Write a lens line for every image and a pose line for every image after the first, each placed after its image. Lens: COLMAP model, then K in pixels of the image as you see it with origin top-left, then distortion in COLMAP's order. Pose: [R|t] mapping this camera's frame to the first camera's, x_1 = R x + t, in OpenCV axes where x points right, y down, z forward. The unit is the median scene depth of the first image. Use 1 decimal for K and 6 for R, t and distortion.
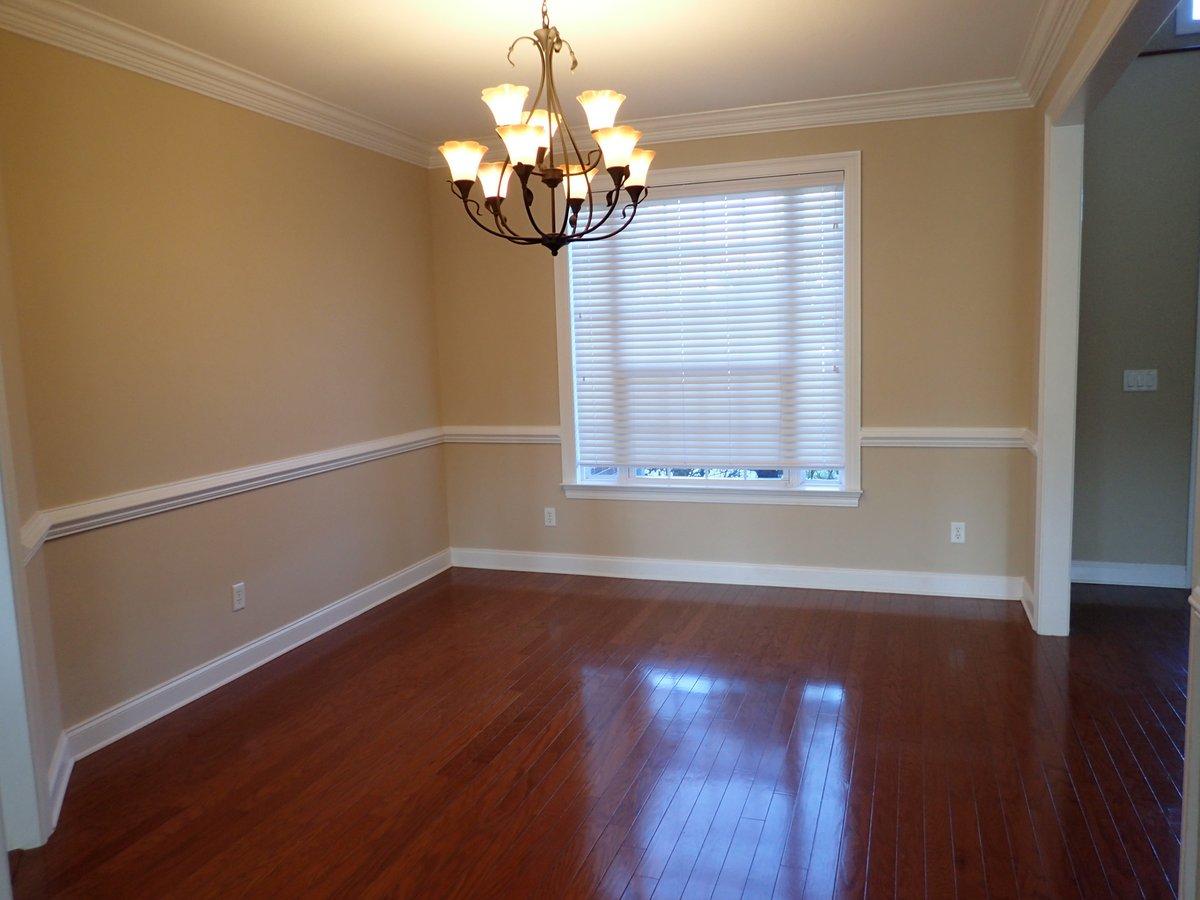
lens RADIAL K [[894.6, 0, 603.2], [0, 894.6, 442.1], [0, 0, 1]] dist [0.003745, -0.004493]
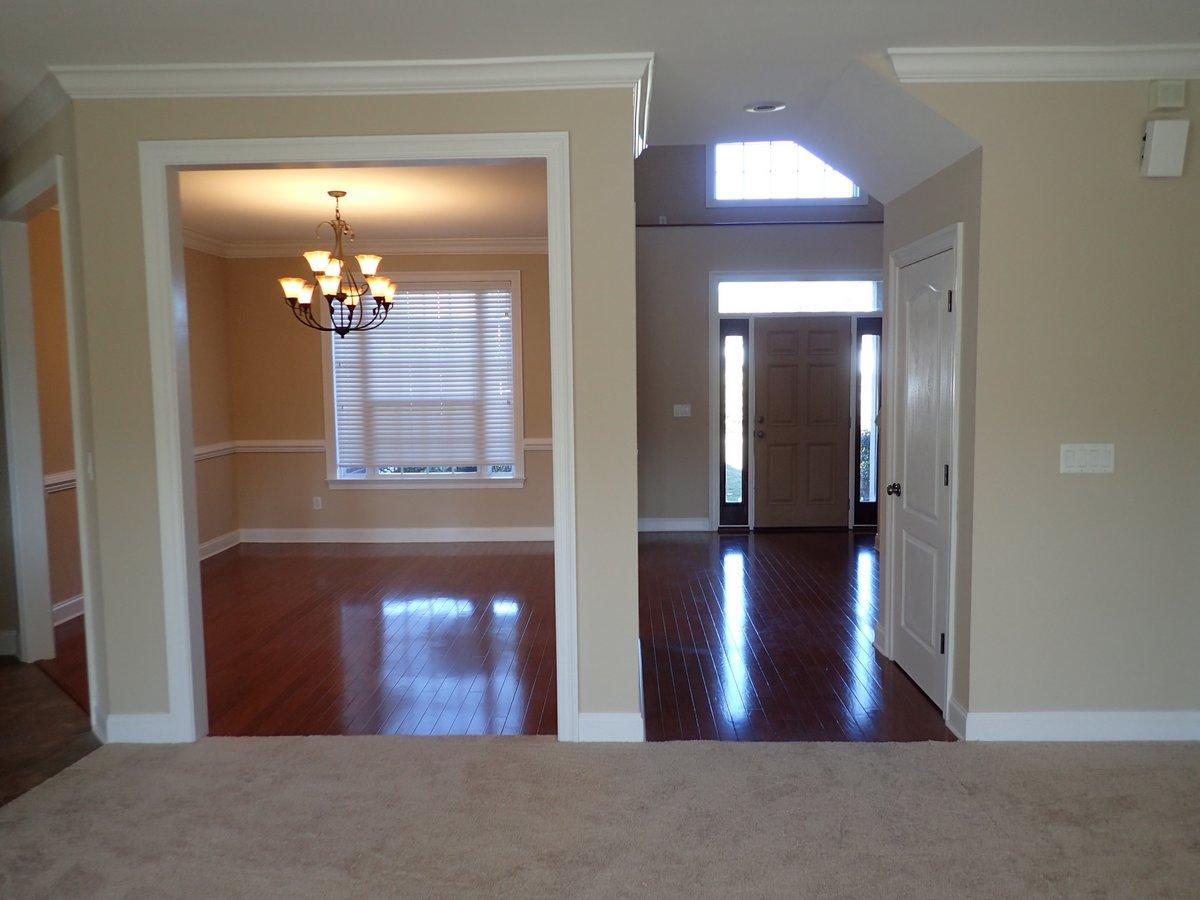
lens RADIAL K [[894.6, 0, 603.2], [0, 894.6, 442.1], [0, 0, 1]] dist [0.003745, -0.004493]
pose [[0.953233, -0.002905, 0.302223, -0.060739], [0.014998, 0.999177, -0.037700, 0.051059], [-0.301864, 0.040469, 0.952492, -0.557341]]
